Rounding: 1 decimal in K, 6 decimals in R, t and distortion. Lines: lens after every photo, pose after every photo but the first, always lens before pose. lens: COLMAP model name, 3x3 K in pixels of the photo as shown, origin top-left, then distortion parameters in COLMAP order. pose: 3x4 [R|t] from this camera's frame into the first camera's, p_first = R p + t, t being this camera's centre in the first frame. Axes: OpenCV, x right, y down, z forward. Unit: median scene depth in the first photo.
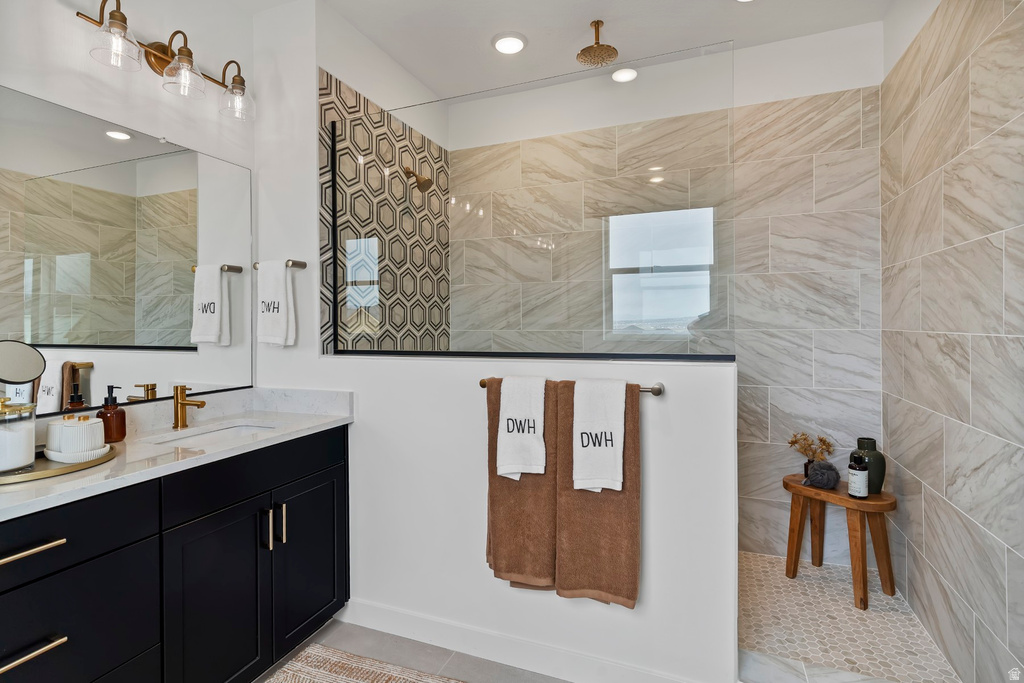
lens RADIAL K [[495.3, 0, 504.8], [0, 495.3, 326.0], [0, 0, 1]] dist [0.013821, 0.000495]
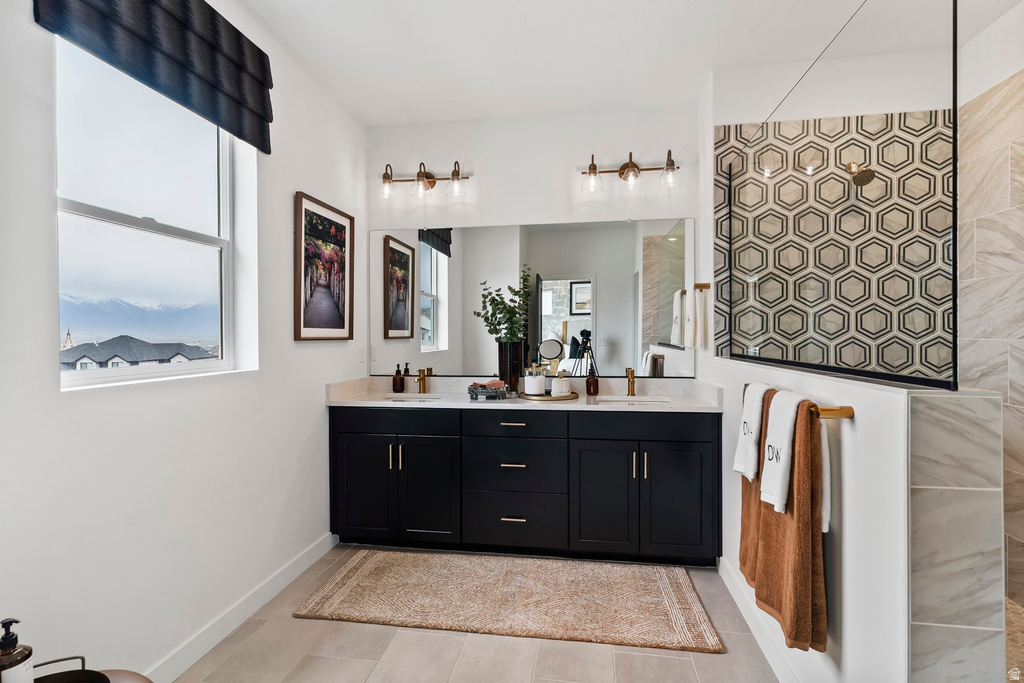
lens RADIAL K [[495.3, 0, 511.9], [0, 495.3, 336.8], [0, 0, 1]] dist [0.013821, 0.000495]
pose [[0.241777, 0.011262, -0.970266, 0.596195], [0.001454, 0.999927, 0.011969, -0.006458], [0.970331, -0.004305, 0.241743, 0.166121]]
